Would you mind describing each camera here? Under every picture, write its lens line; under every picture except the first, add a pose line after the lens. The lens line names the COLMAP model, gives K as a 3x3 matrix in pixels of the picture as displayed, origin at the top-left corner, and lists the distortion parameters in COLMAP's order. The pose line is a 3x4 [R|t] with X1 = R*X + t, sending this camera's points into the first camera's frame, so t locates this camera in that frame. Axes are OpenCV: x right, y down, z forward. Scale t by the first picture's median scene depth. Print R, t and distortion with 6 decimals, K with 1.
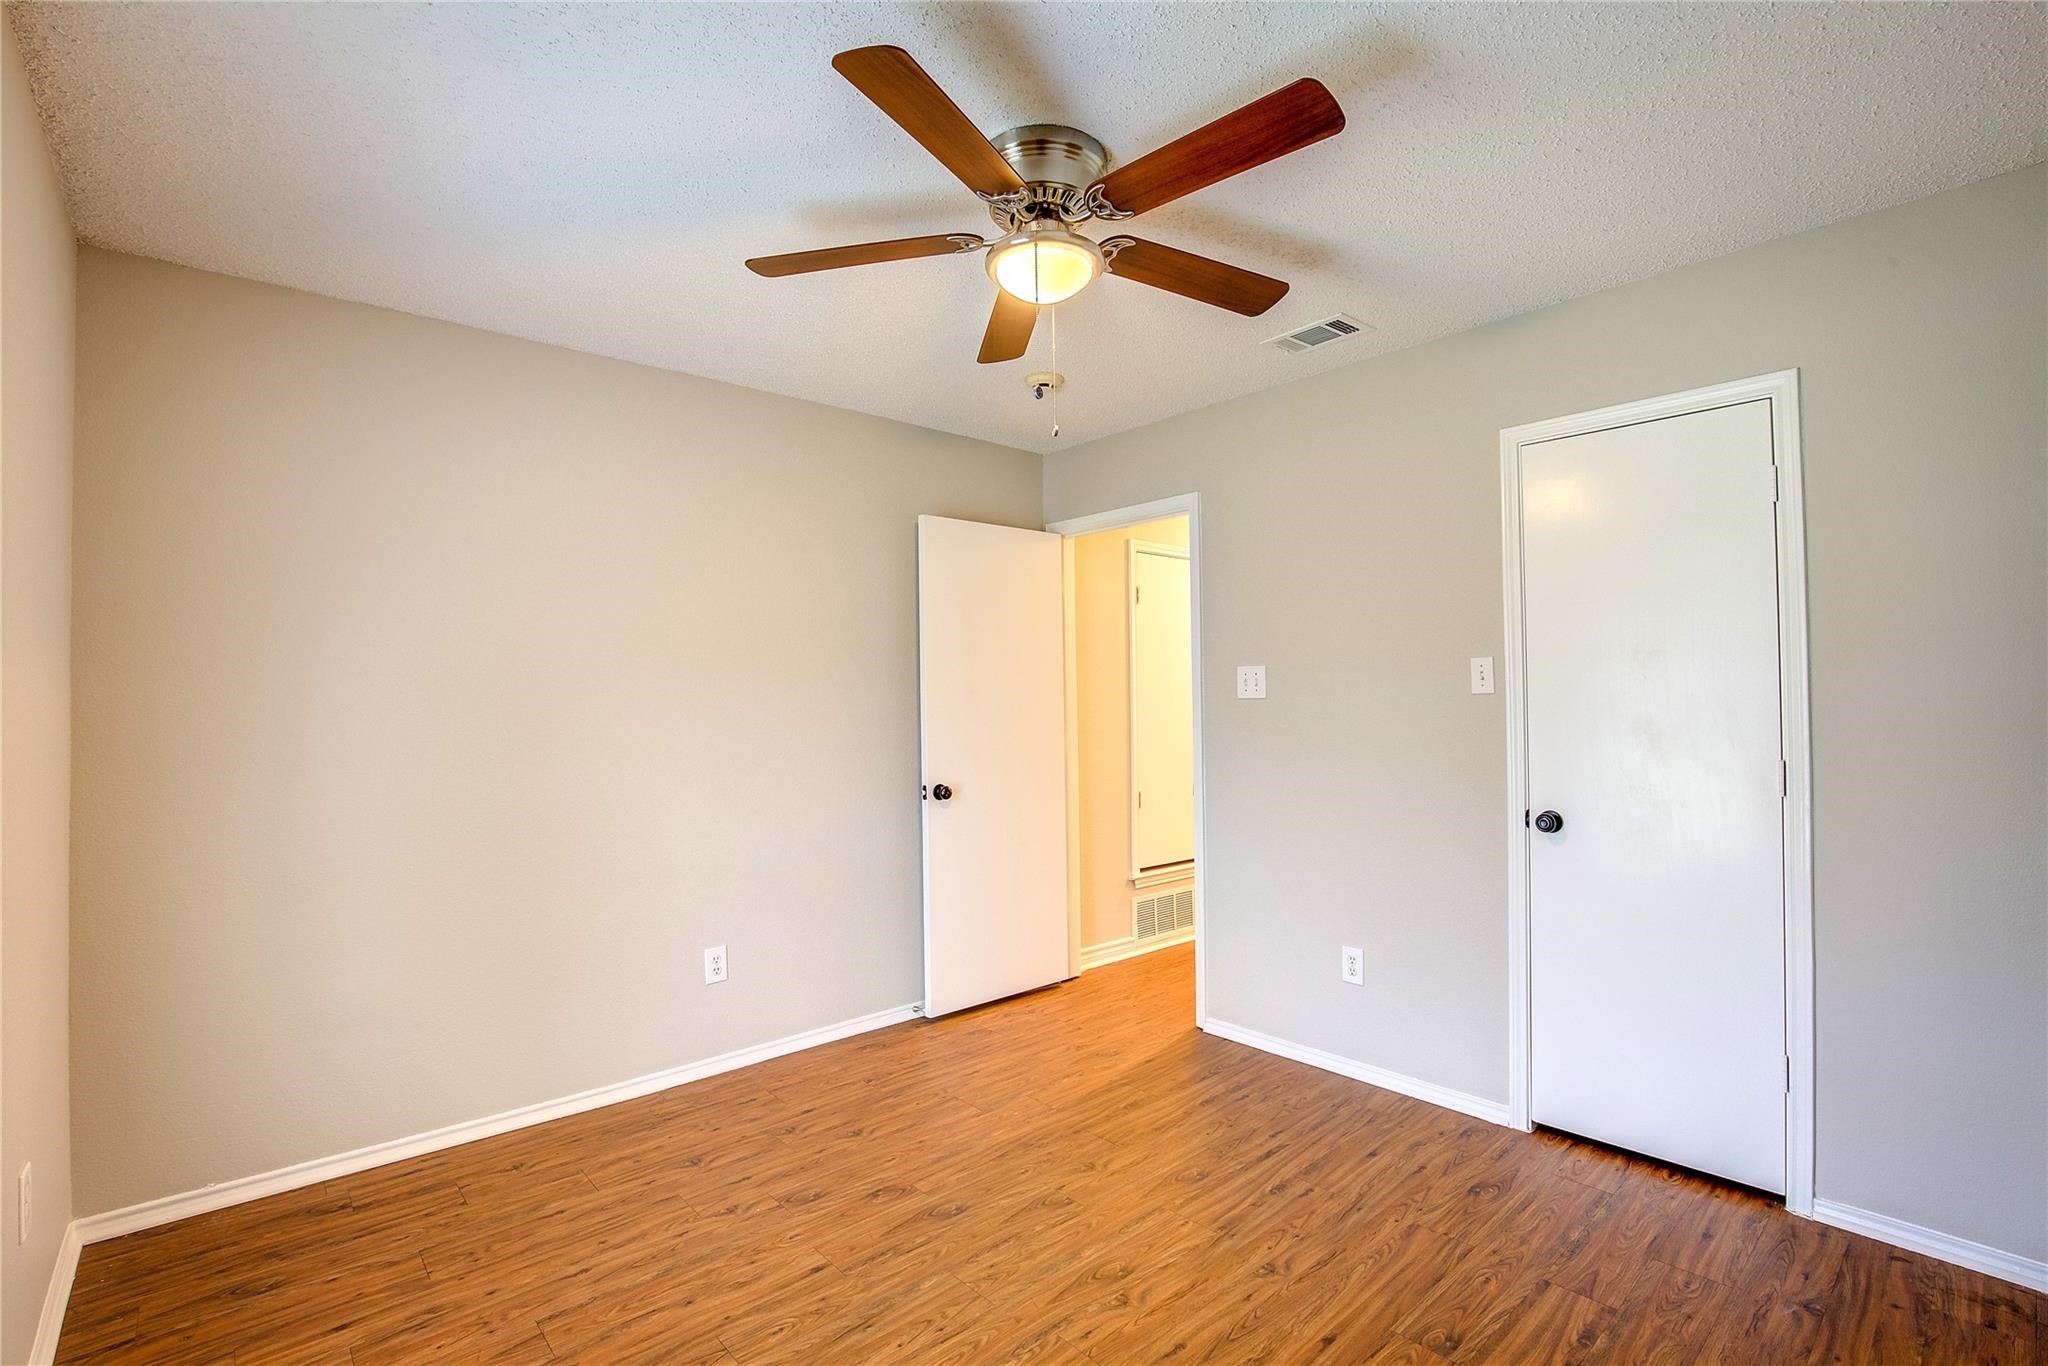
lens RADIAL K [[935.6, 0, 1039.6], [0, 935.6, 689.9], [0, 0, 1]] dist [-0.037401, 0.008913]
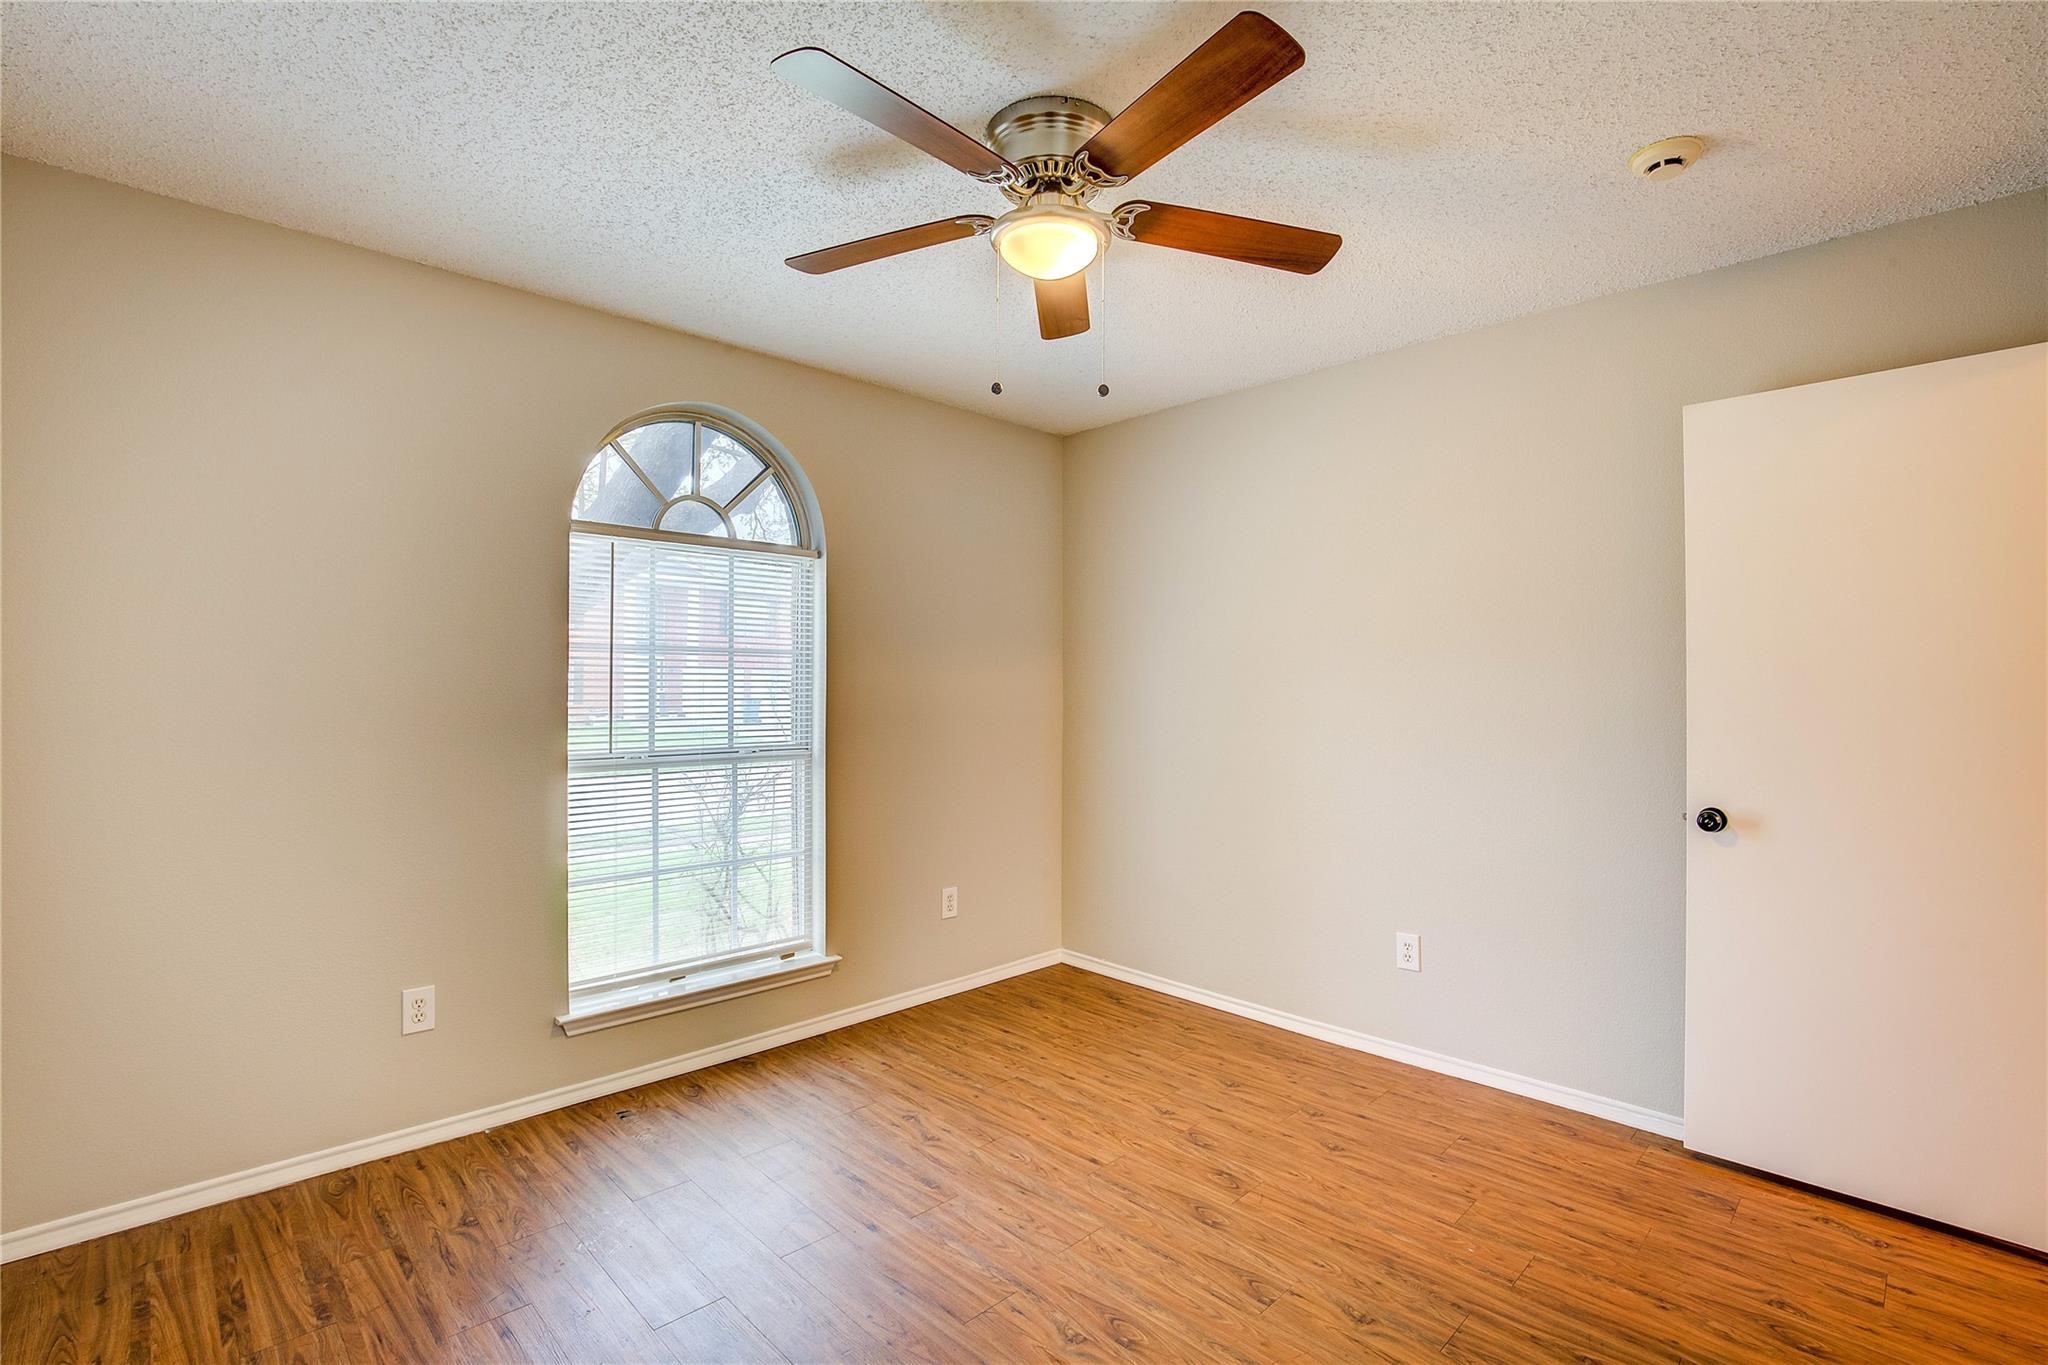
lens RADIAL K [[935.6, 0, 994.3], [0, 935.6, 687.9], [0, 0, 1]] dist [-0.037401, 0.008913]
pose [[0.020113, 0.016324, -0.999664, 0.793513], [0.011338, 0.999799, 0.016555, 0.001787], [0.999733, -0.011667, 0.019924, 0.728735]]
